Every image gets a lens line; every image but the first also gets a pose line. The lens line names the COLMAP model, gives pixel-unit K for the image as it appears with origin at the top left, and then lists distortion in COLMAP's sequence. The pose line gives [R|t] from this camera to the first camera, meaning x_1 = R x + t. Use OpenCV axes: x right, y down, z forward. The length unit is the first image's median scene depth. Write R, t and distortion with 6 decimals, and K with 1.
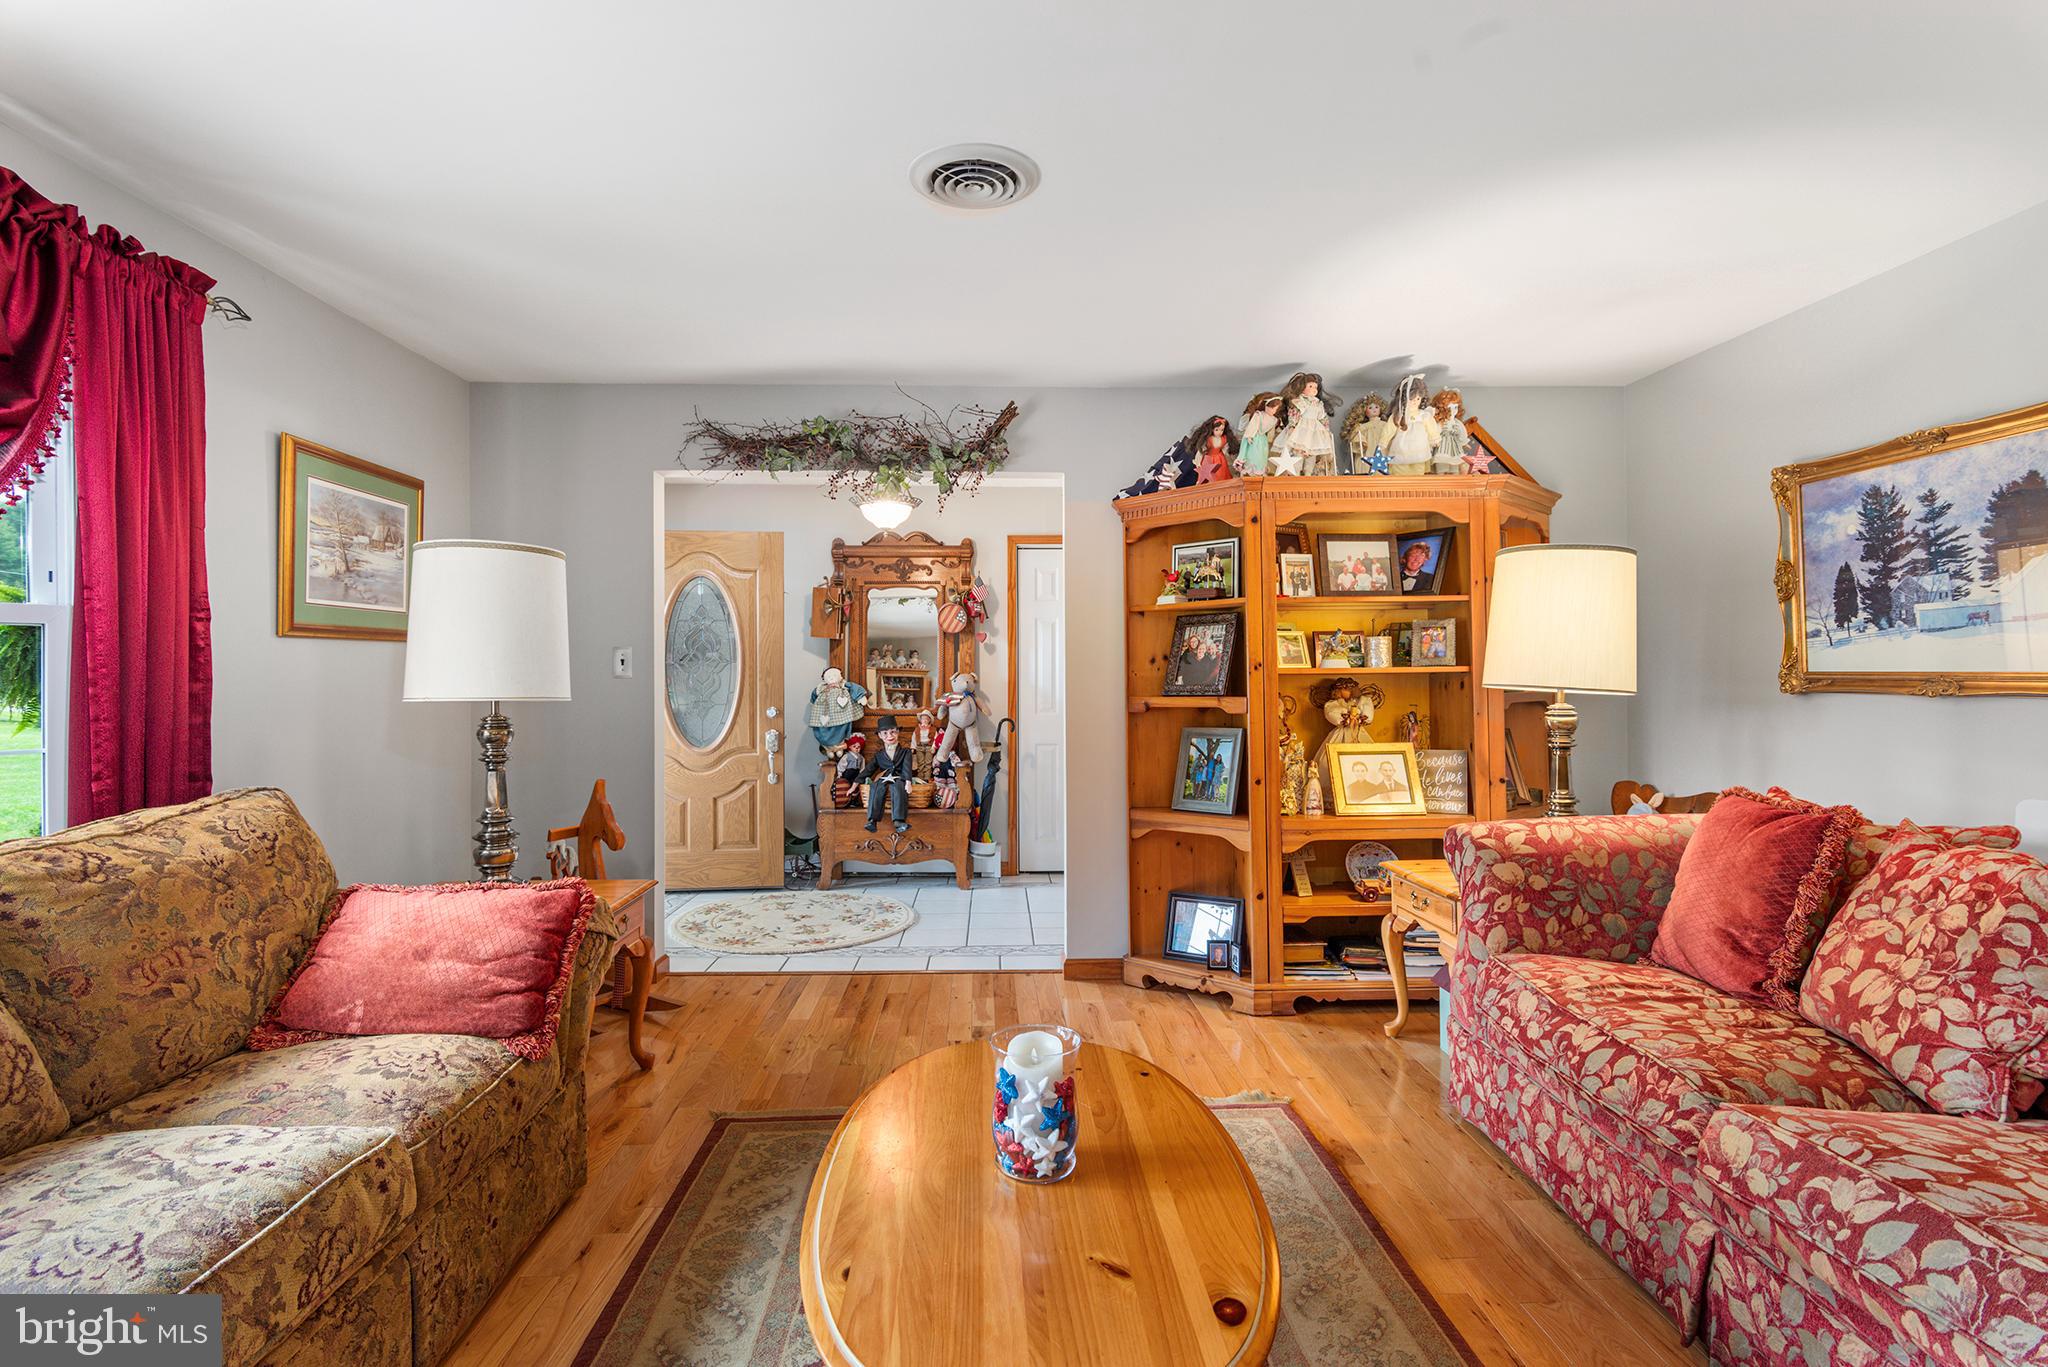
lens RADIAL K [[1016.3, 0, 1014.9], [0, 1016.3, 660.3], [0, 0, 1]] dist [0.003060, -0.000756]
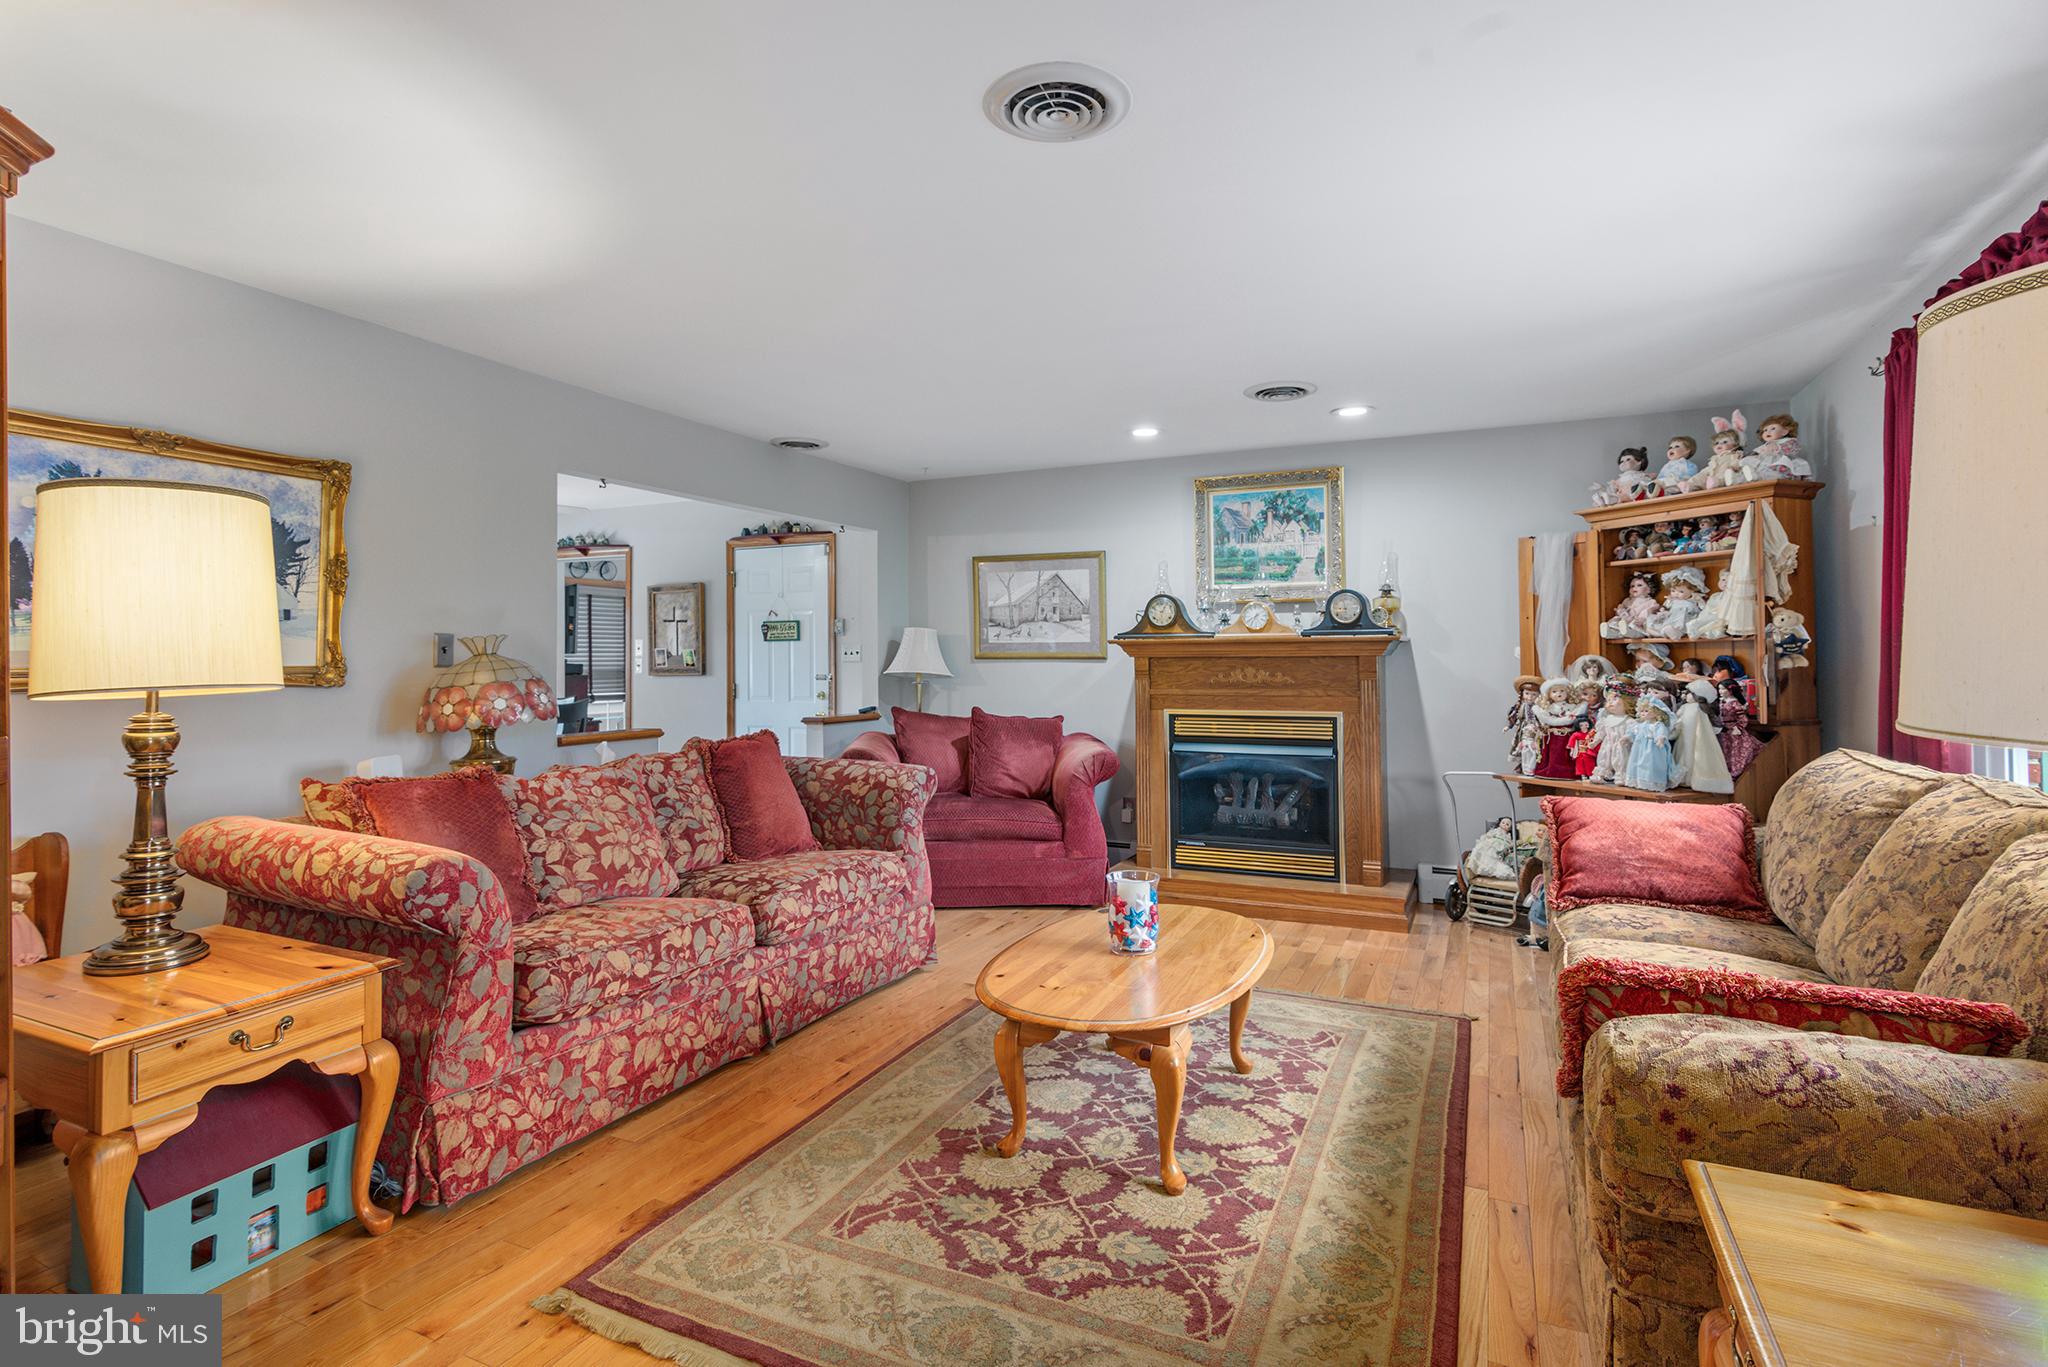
lens RADIAL K [[1009.4, 0, 1019.6], [0, 1009.4, 653.6], [0, 0, 1]] dist [0.003093, 0.000623]
pose [[-0.892100, 0.012655, 0.451661, -0.476418], [0.005752, 0.999845, -0.016652, 0.024670], [-0.451802, -0.012257, -0.892034, 2.147531]]
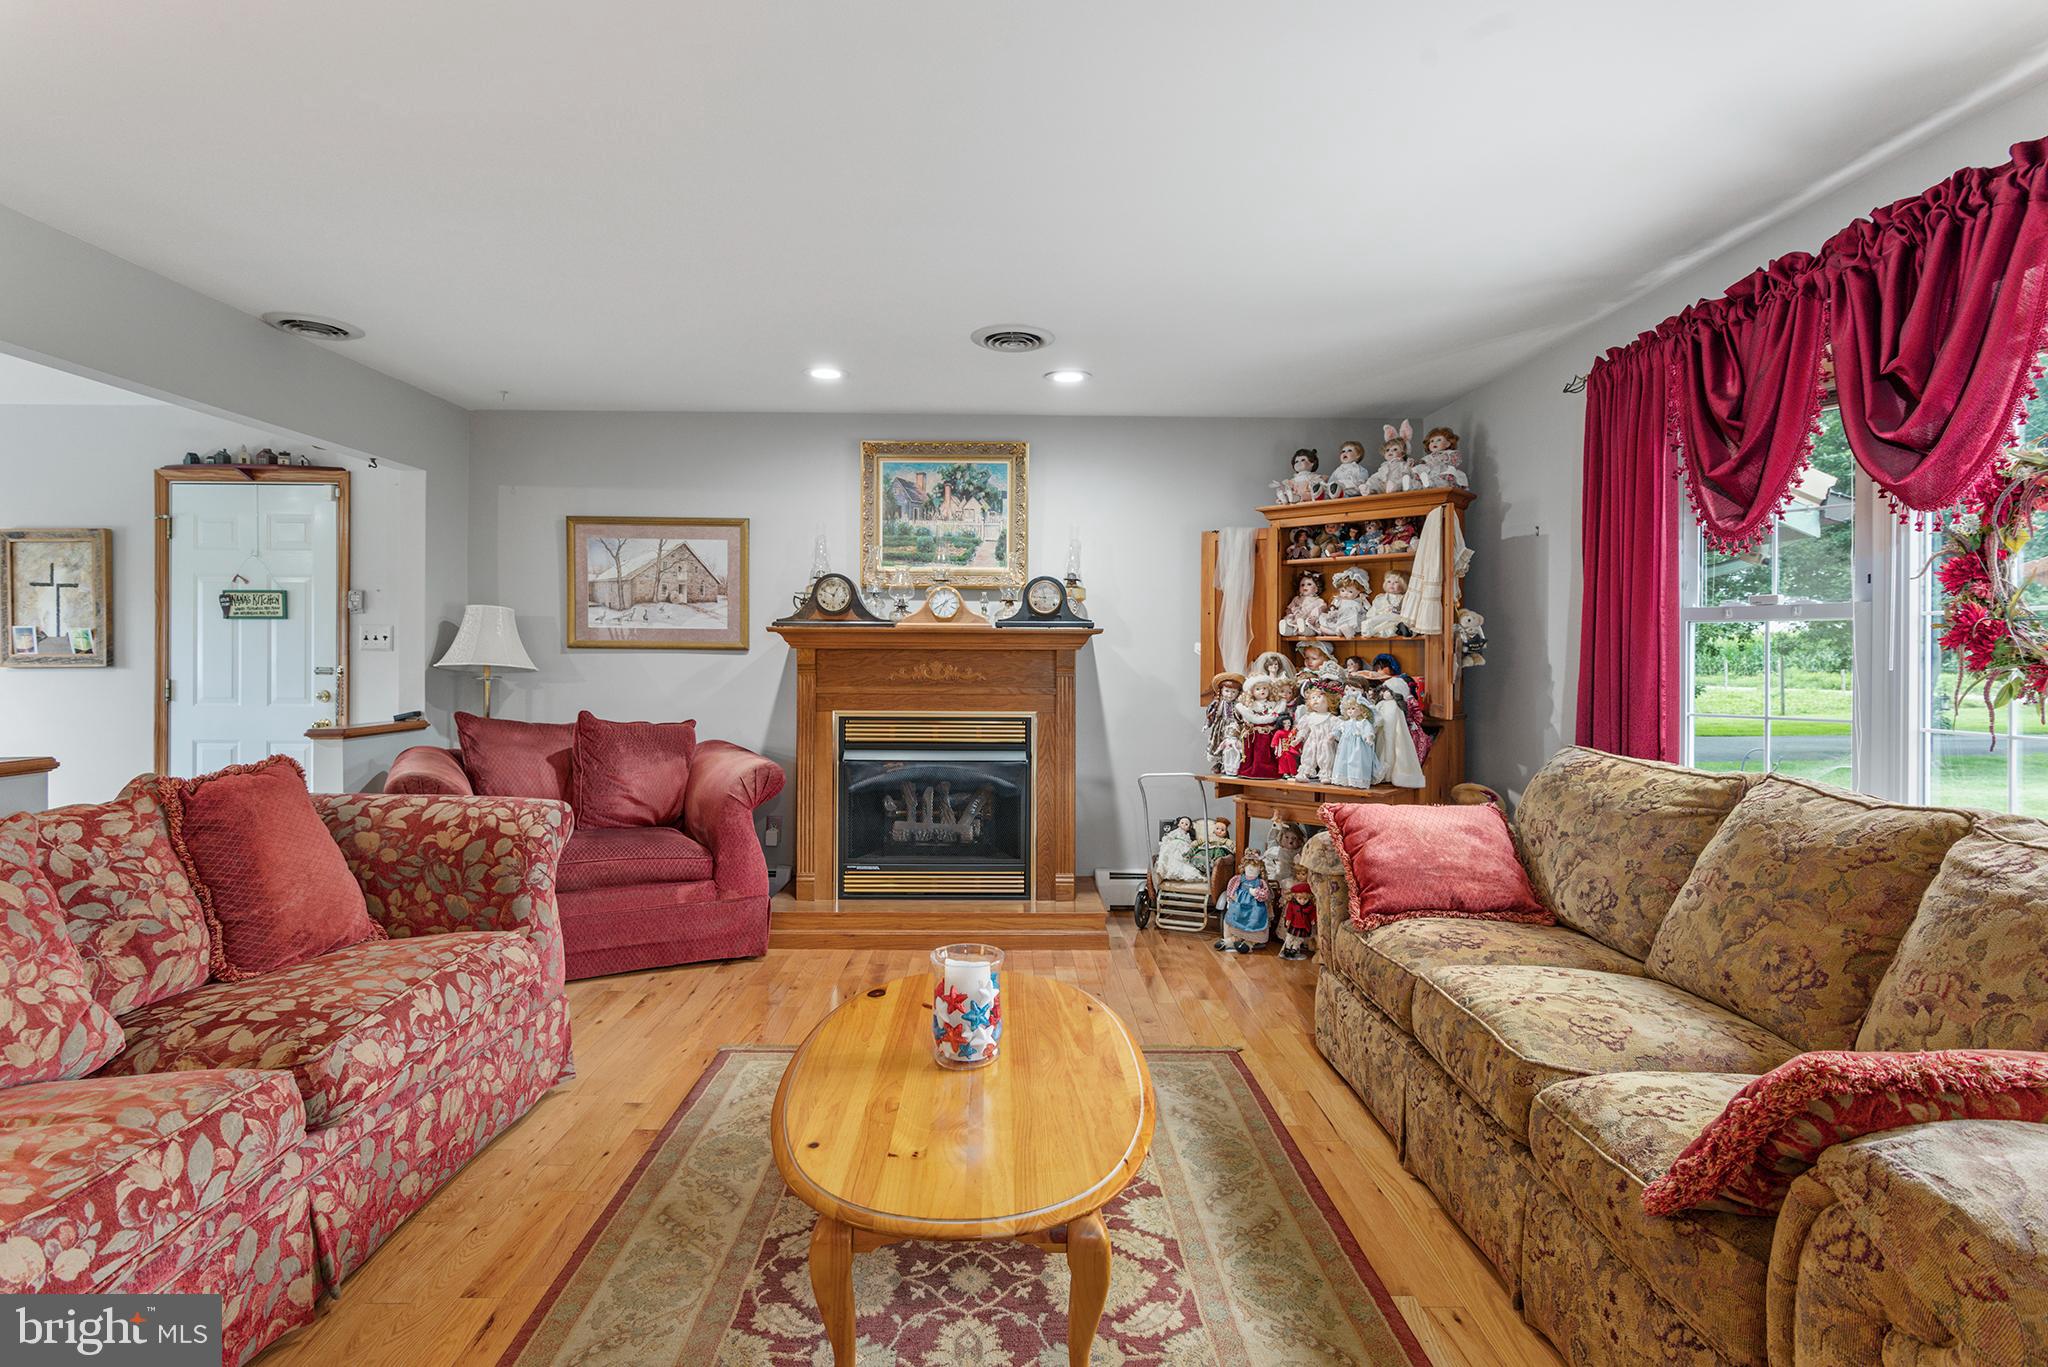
lens RADIAL K [[1016.3, 0, 1014.9], [0, 1016.3, 660.3], [0, 0, 1]] dist [0.003060, -0.000756]
pose [[-0.999787, -0.001097, 0.020632, -0.050745], [-0.001133, 0.999998, -0.001760, 0.020859], [-0.020630, -0.001783, -0.999786, 1.831276]]
